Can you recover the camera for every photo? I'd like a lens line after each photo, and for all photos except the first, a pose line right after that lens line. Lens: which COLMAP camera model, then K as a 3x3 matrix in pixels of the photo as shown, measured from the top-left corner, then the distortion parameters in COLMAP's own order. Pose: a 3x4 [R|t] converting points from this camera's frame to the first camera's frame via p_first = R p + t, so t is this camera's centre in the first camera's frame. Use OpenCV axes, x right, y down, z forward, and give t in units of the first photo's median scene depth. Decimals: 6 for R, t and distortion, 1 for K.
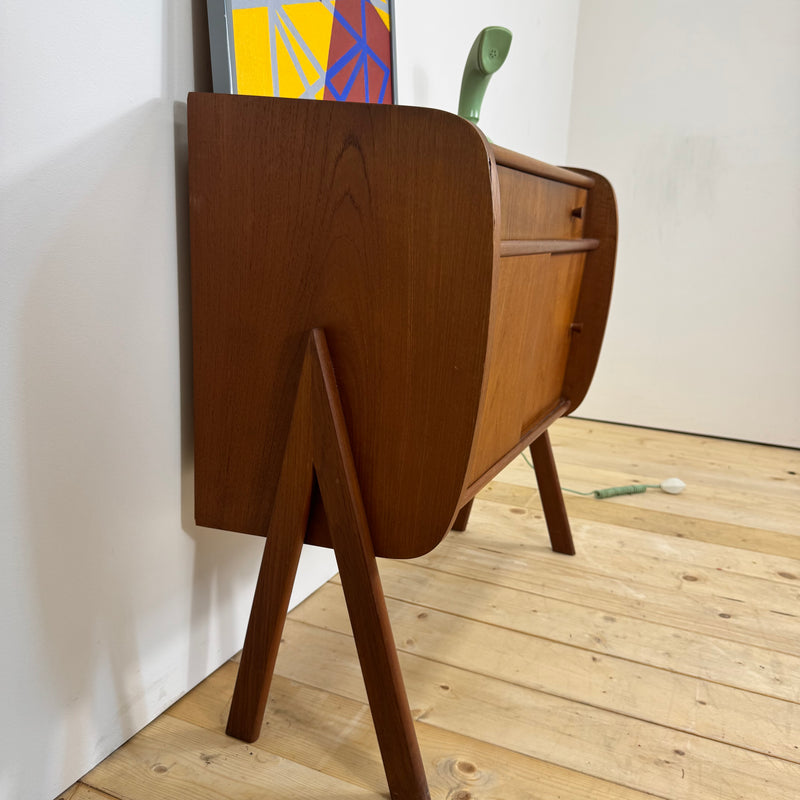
lens RADIAL K [[762.6, 0, 395.3], [0, 762.6, 398.6], [0, 0, 1]] dist [0.057163, -0.115548]
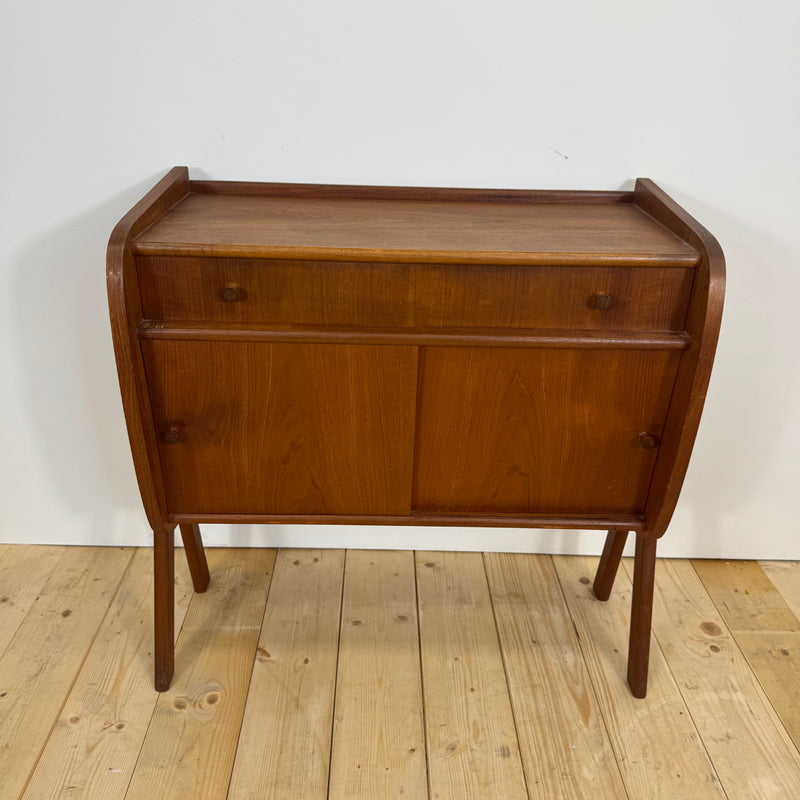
lens RADIAL K [[757.7, 0, 400.0], [0, 757.7, 400.0], [0, 0, 1]] dist [0.107550, -0.237824]
pose [[0.424120, 0.370199, -0.826484, 0.794120], [-0.209909, 0.927962, 0.307936, -0.331582], [0.880943, 0.042884, 0.471275, 0.449484]]
